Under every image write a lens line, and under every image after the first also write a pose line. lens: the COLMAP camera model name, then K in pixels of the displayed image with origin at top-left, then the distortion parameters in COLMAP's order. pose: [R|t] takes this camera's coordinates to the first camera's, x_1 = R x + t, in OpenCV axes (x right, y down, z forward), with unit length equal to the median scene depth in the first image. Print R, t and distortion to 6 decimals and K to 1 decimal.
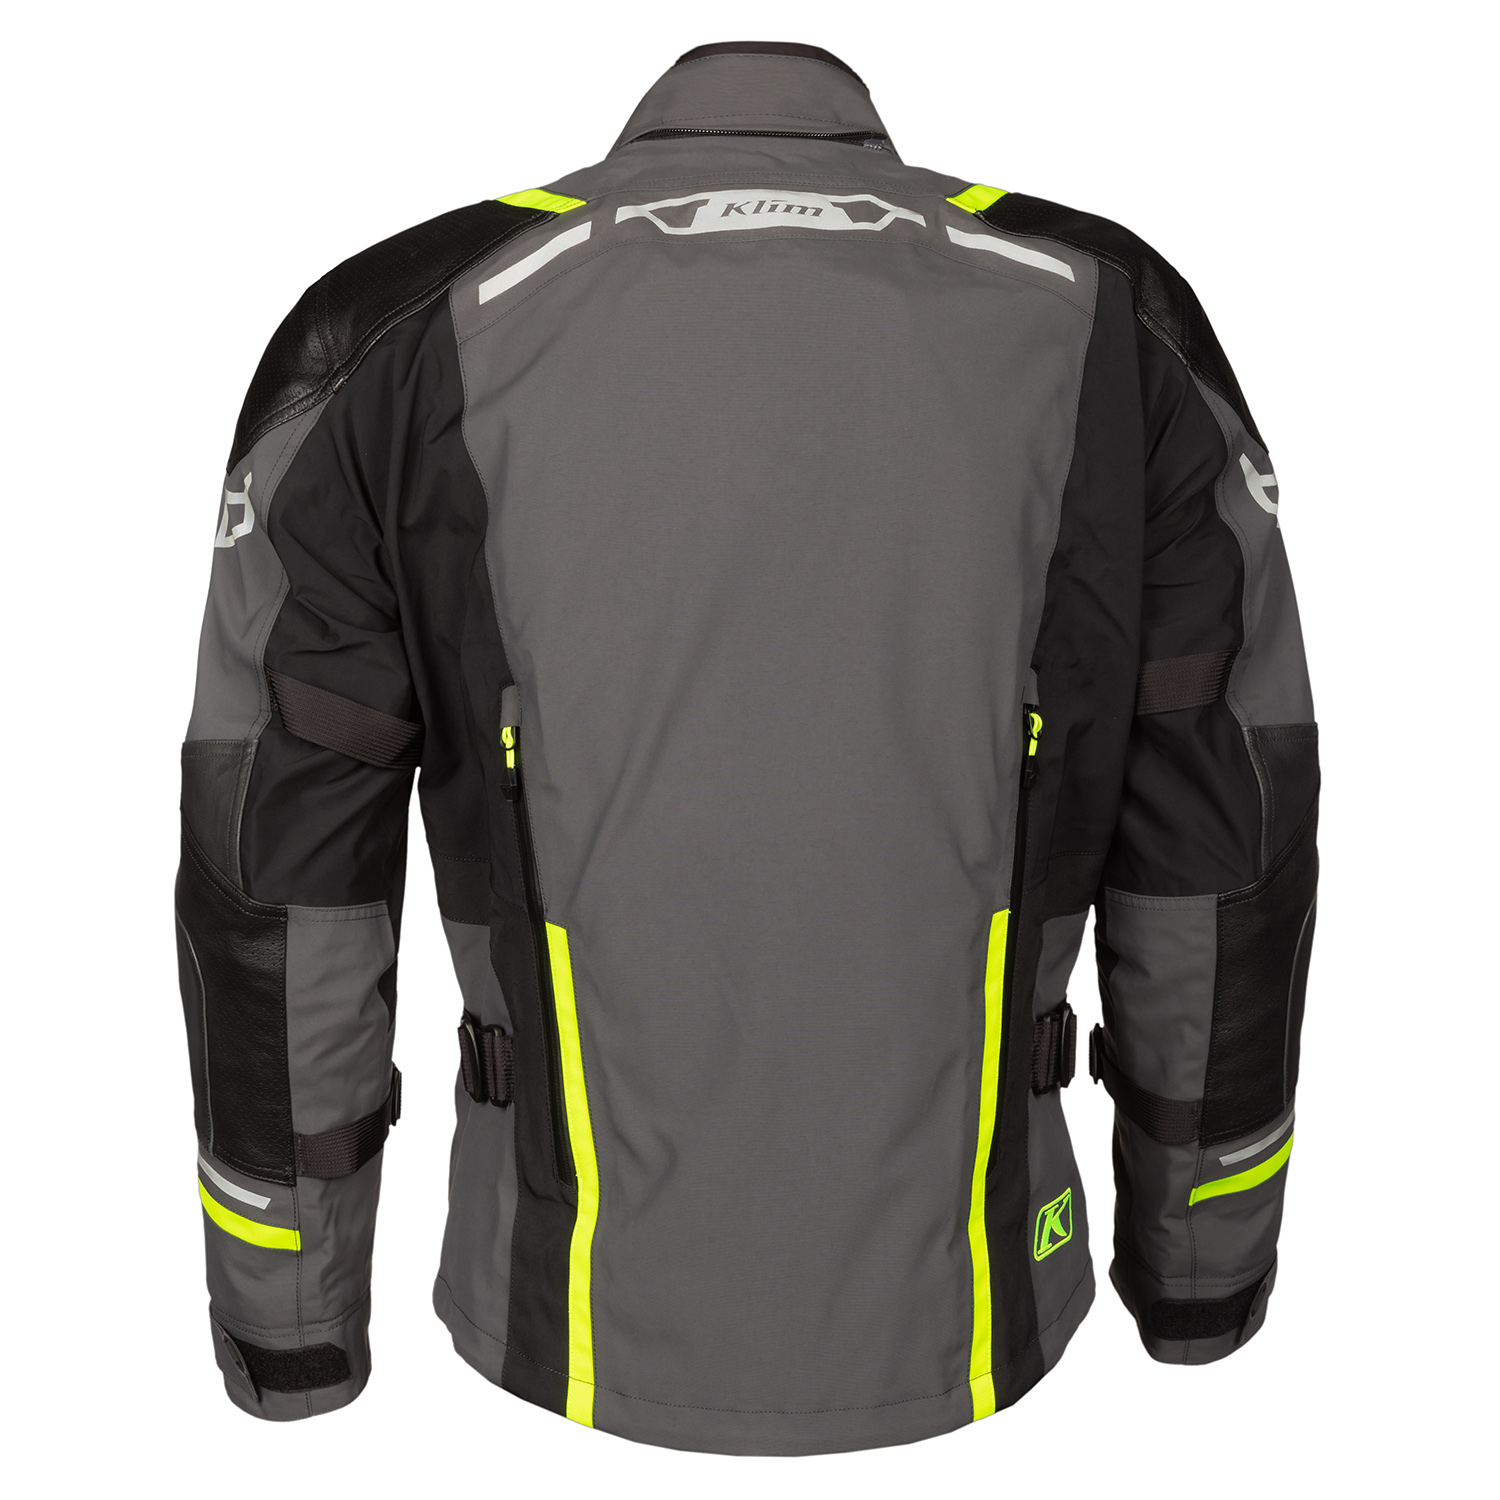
lens RADIAL K [[3462.7, 0, 748.3], [0, 3462.7, 776.2], [0, 0, 1]] dist [0.763523, -8.549121]
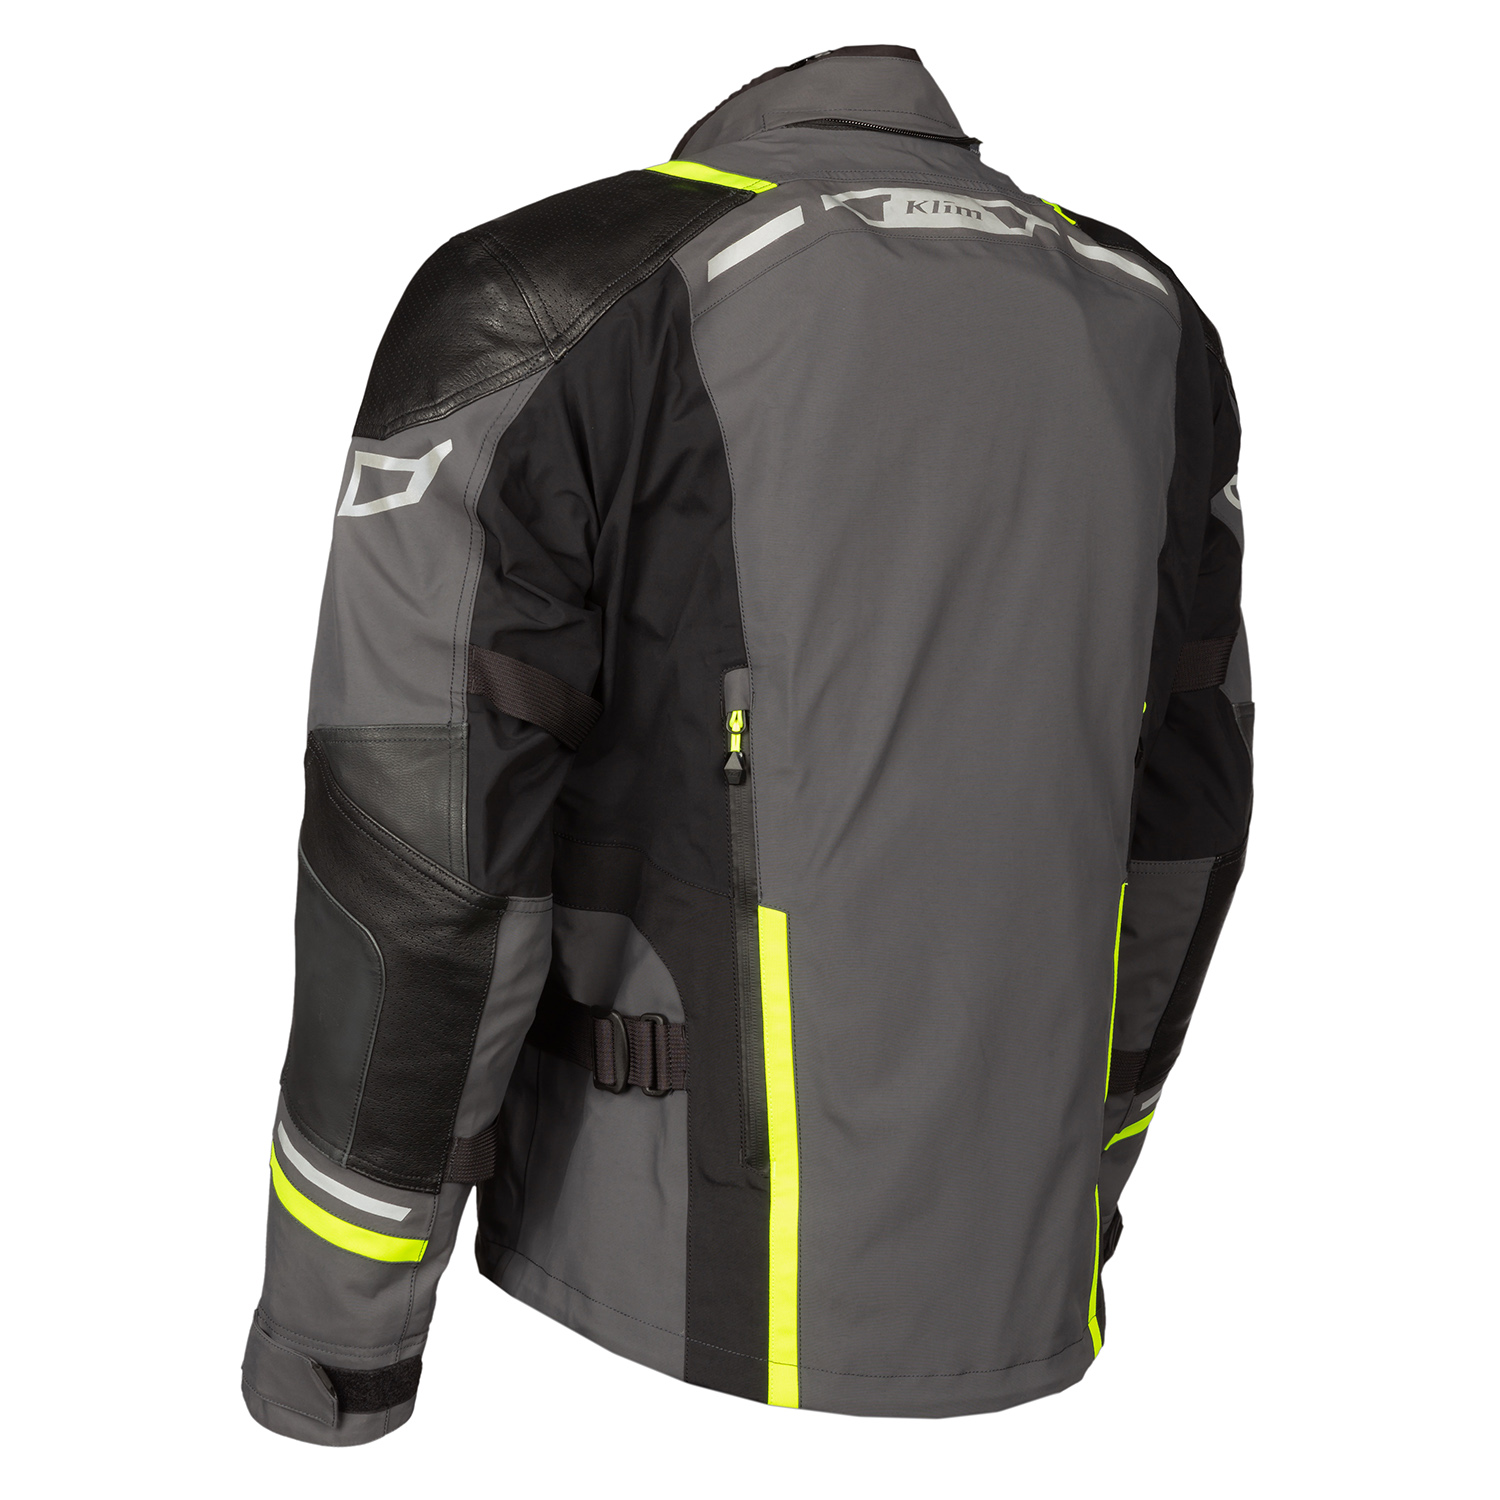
lens RADIAL K [[3462.7, 0, 748.3], [0, 3462.7, 776.2], [0, 0, 1]] dist [0.763523, -8.549121]
pose [[0.844547, -0.002627, 0.535475, -0.584855], [0.000829, 0.999993, 0.003599, 0.000455], [-0.535481, -0.002596, 0.844543, 0.159822]]
